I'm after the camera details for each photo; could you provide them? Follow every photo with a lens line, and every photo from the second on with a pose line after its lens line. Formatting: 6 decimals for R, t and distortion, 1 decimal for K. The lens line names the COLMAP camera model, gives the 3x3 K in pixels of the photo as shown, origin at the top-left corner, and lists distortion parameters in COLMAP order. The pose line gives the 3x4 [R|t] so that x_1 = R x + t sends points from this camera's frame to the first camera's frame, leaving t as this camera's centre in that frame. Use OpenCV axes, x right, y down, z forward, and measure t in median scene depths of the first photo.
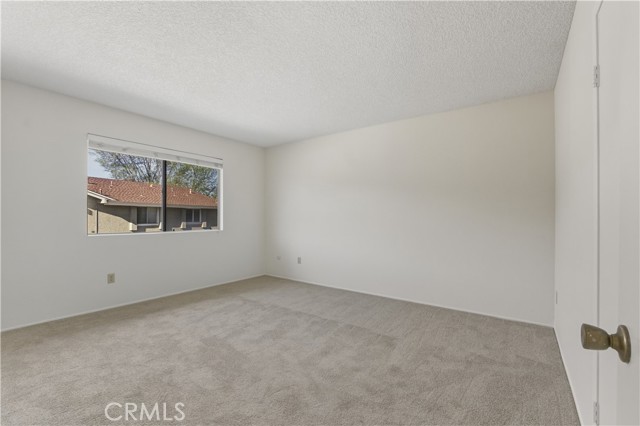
lens RADIAL K [[269.2, 0, 321.8], [0, 269.2, 214.7], [0, 0, 1]] dist [-0.019645, -0.000143]
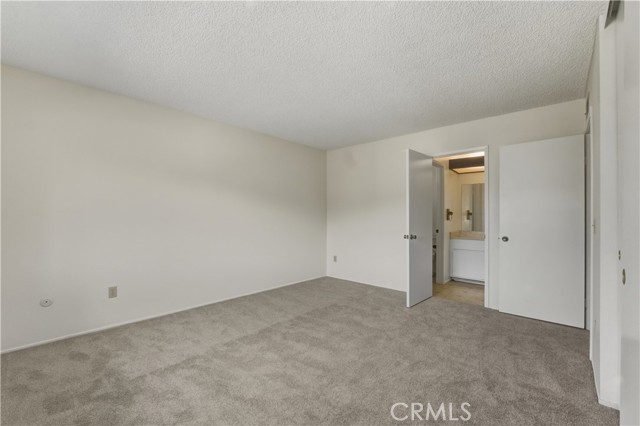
lens RADIAL K [[269.2, 0, 321.9], [0, 269.2, 213.8], [0, 0, 1]] dist [-0.019645, -0.000143]
pose [[0.133136, 0.004979, 0.991085, -0.959147], [-0.006564, 0.999970, -0.004142, -0.002396], [-0.991076, -0.005954, 0.133165, 0.750812]]
